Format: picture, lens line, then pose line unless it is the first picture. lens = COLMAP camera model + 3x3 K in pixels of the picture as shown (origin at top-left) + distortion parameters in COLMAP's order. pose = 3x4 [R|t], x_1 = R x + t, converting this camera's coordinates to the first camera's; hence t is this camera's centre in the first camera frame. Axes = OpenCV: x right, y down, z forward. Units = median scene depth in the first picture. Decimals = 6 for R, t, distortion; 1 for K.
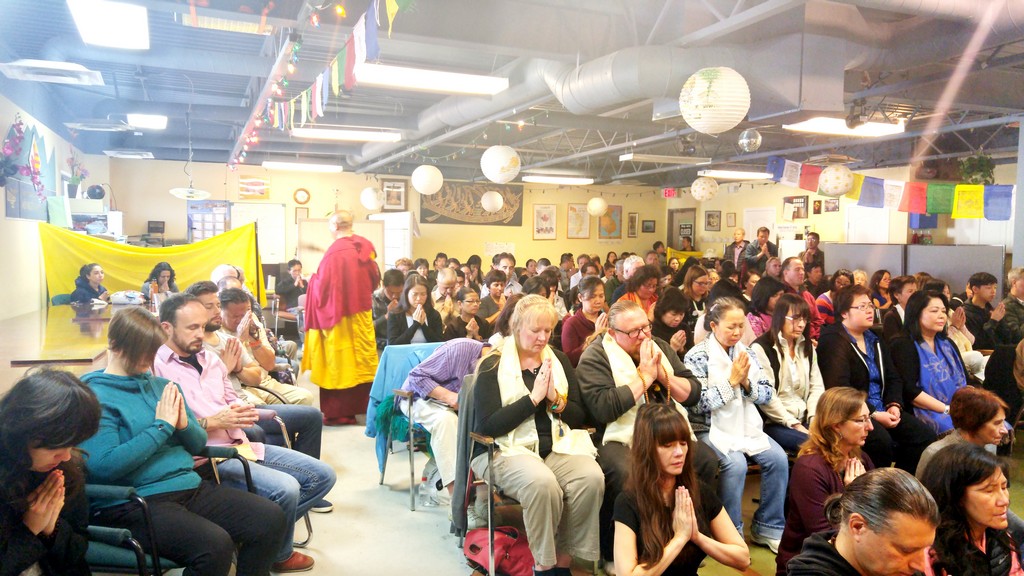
lens RADIAL K [[733.1, 0, 512.0], [0, 733.1, 288.0], [0, 0, 1]] dist [-0.053222, -0.003371]
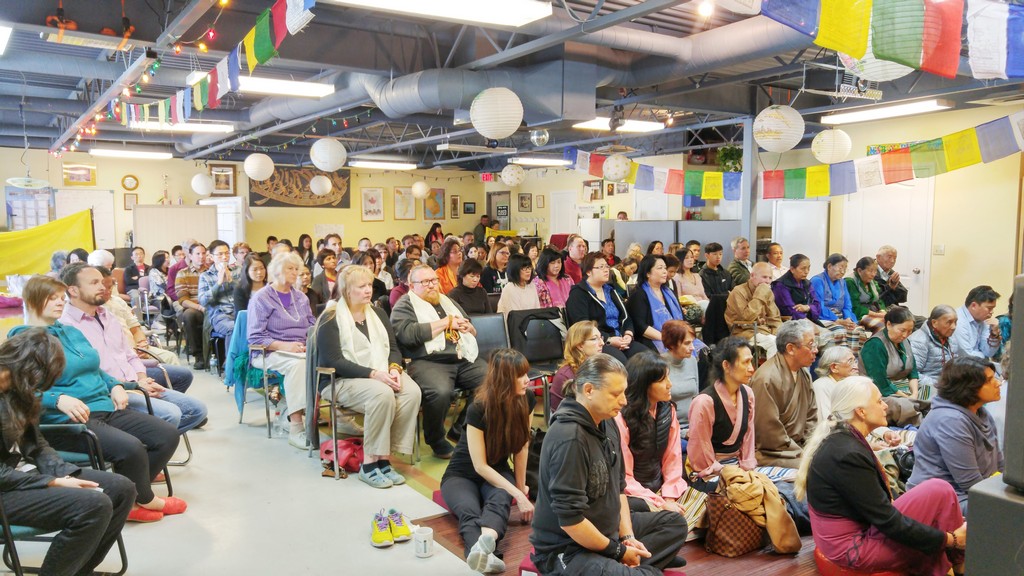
lens RADIAL K [[733.7, 0, 481.5], [0, 733.7, 290.1], [0, 0, 1]] dist [-0.001706, -0.003717]
pose [[0.982157, -0.032145, 0.185293, -0.000799], [0.026902, 0.999165, 0.030742, 0.007563], [-0.186127, -0.025209, 0.982202, -0.123477]]
